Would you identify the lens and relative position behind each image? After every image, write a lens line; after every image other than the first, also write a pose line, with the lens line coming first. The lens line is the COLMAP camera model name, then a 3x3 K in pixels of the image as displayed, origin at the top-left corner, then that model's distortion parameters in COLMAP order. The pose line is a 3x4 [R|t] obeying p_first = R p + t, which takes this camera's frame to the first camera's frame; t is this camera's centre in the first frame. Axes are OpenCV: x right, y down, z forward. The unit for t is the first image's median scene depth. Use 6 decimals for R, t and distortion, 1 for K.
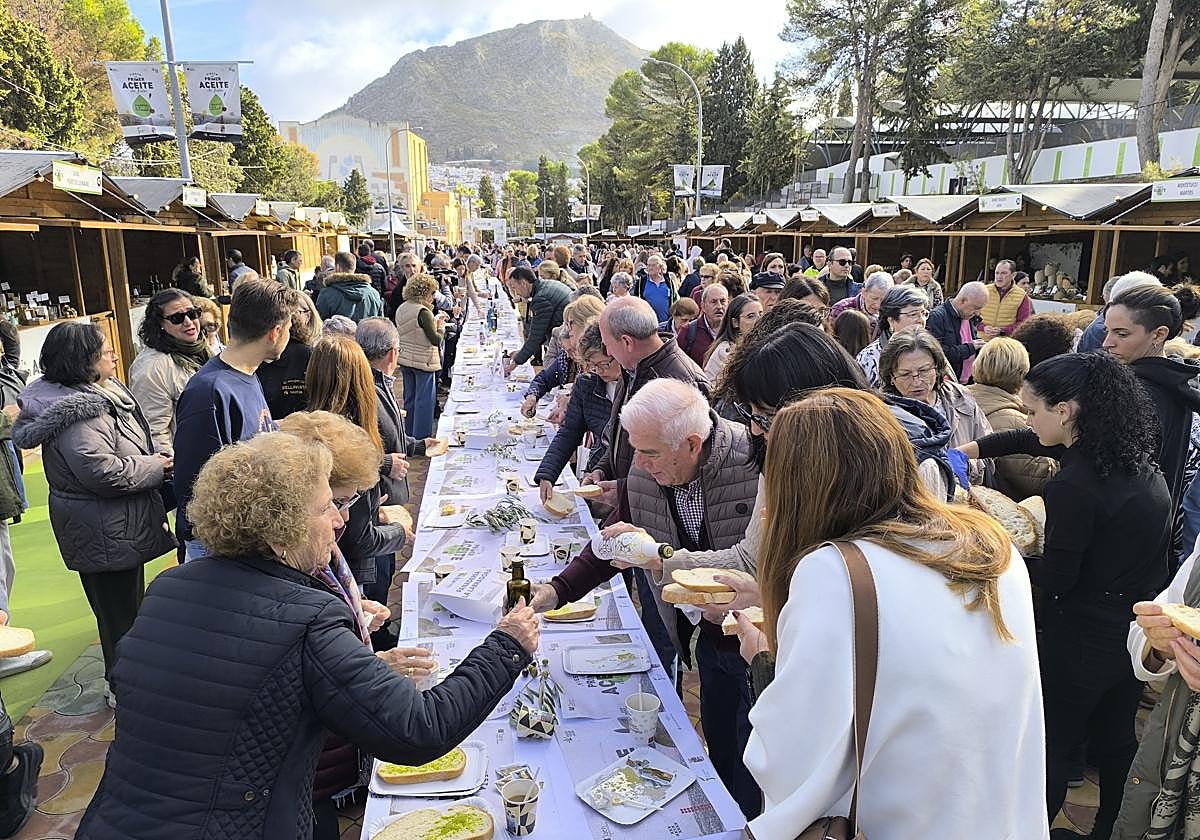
lens RADIAL K [[837.5, 0, 593.6], [0, 837.5, 451.6], [0, 0, 1]] dist [0.026705, -0.026917]
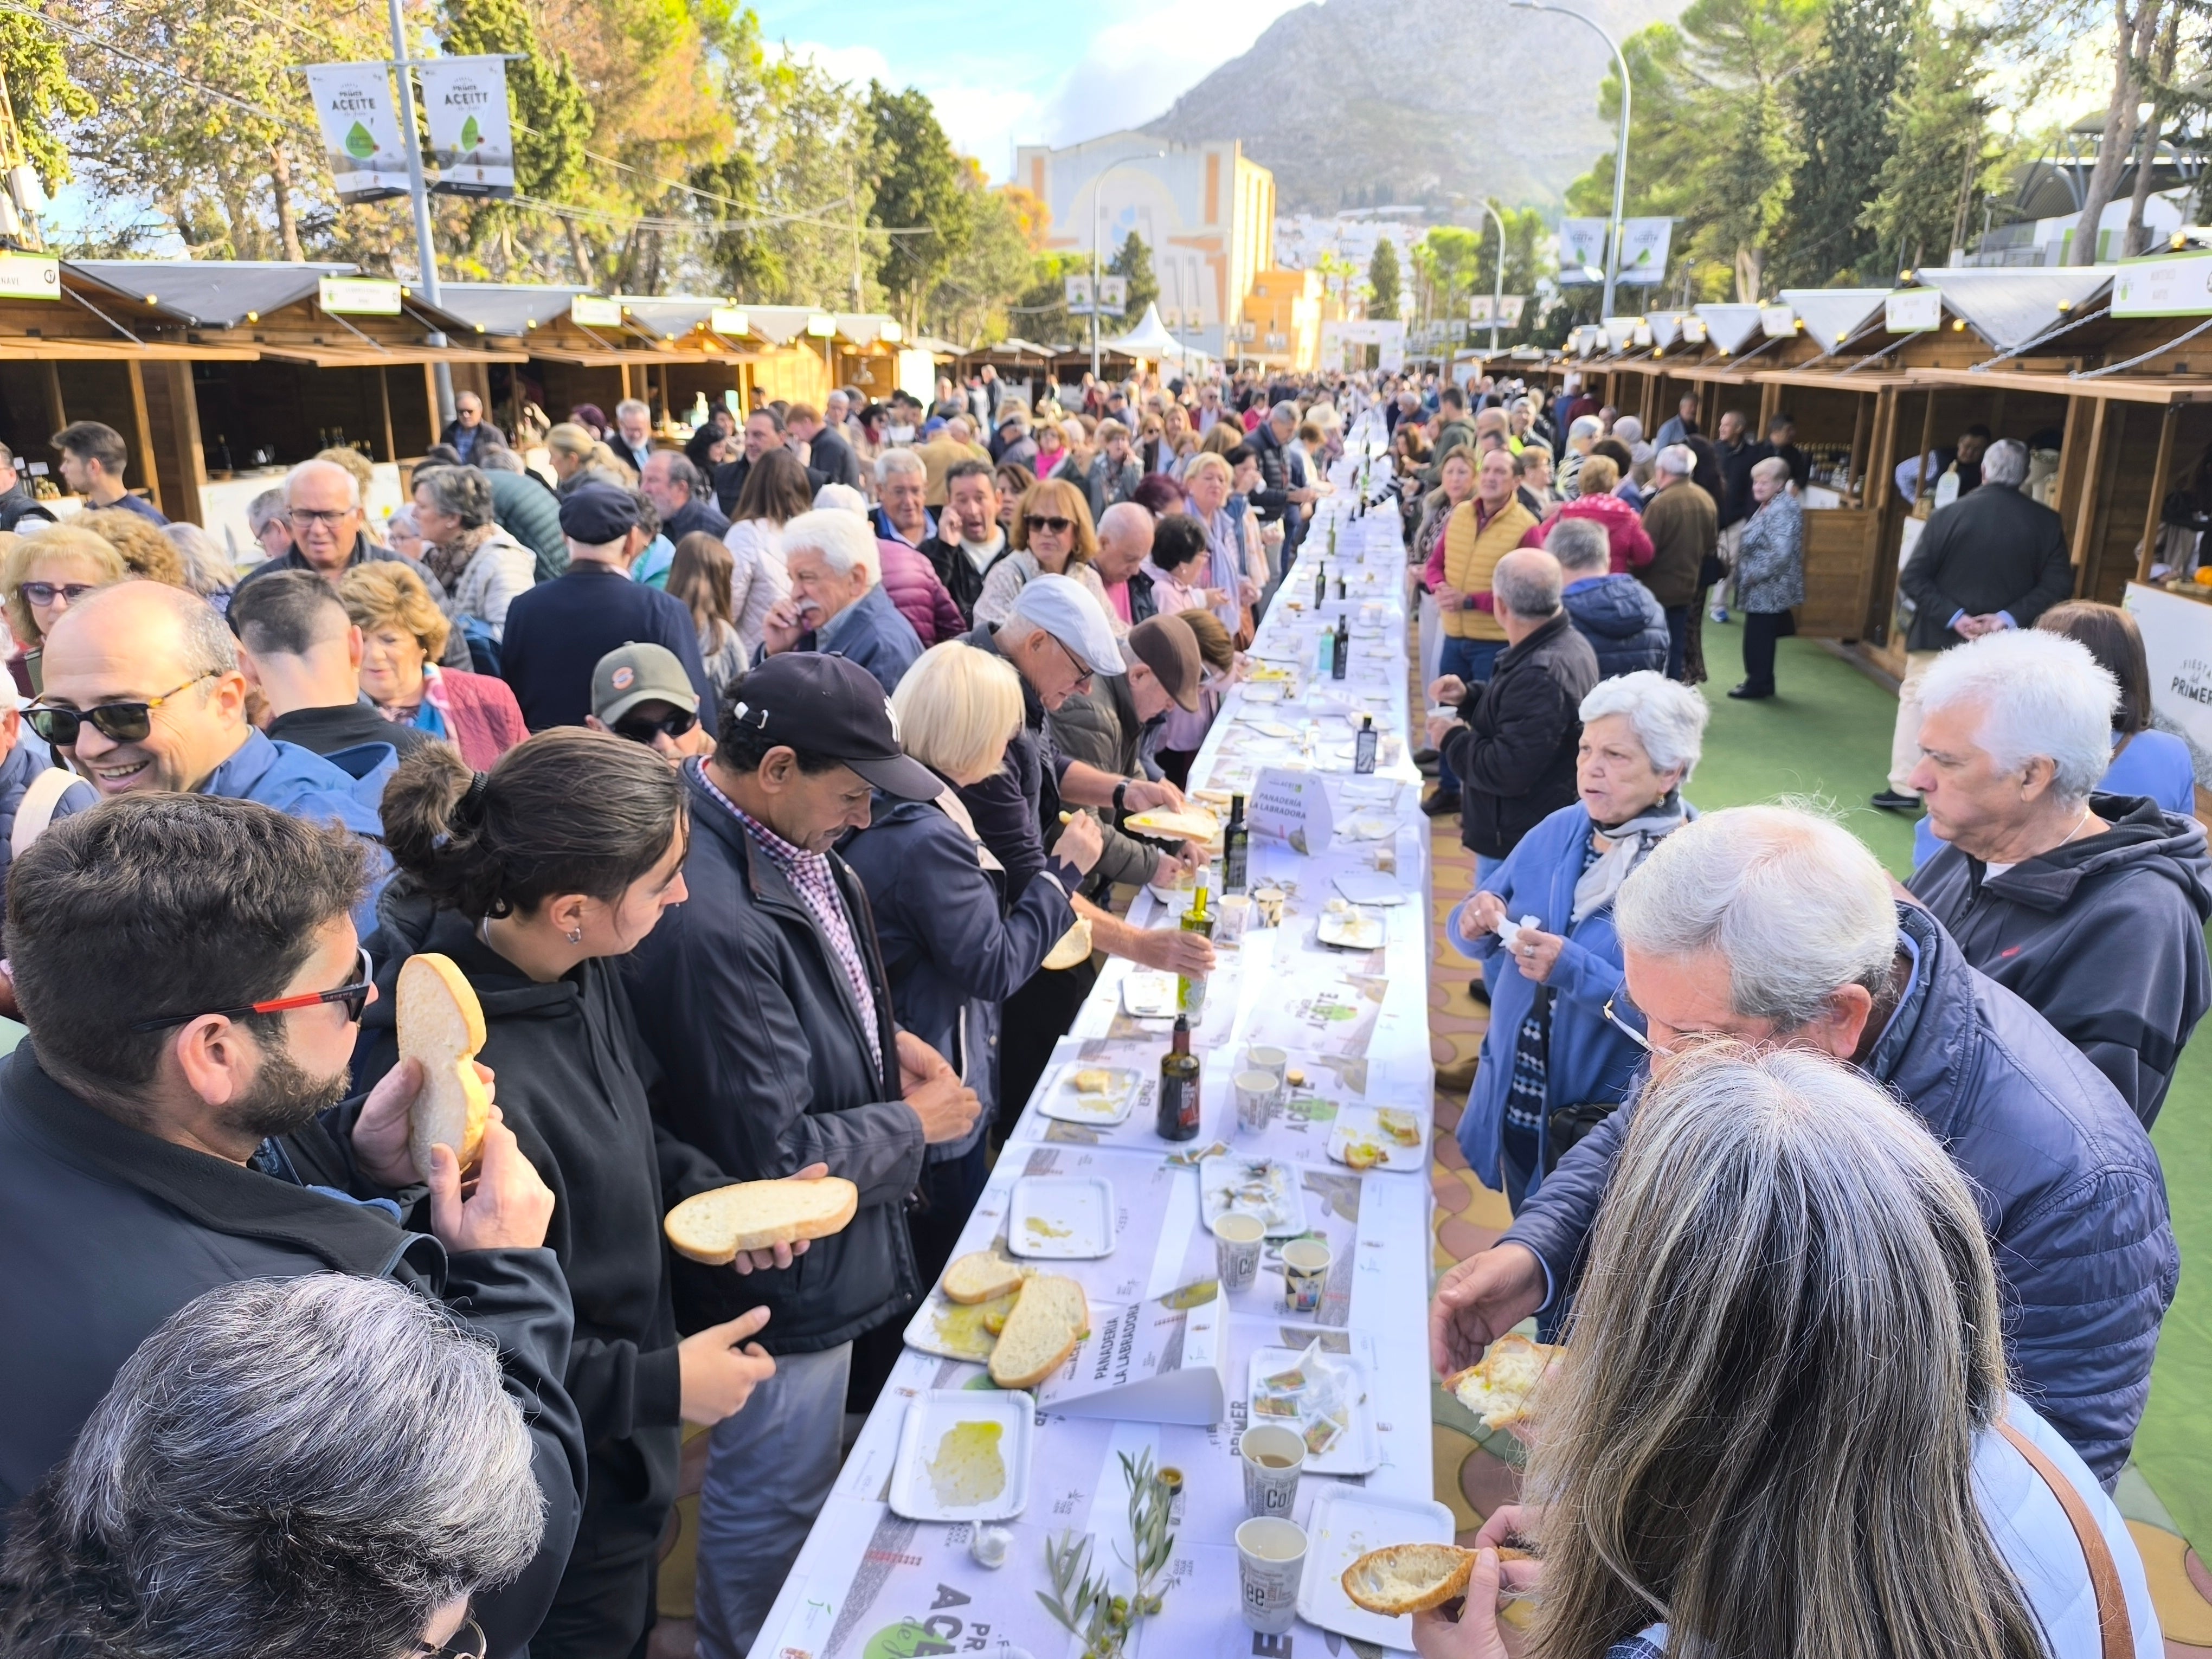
lens RADIAL K [[1550.6, 0, 1107.3], [0, 1550.6, 817.4], [0, 0, 1]] dist [0.020695, -0.022829]
pose [[0.952626, 0.097574, -0.288066, 0.118616], [-0.086268, 0.994929, 0.051720, -0.013721], [0.291652, -0.024419, 0.956213, 0.034735]]
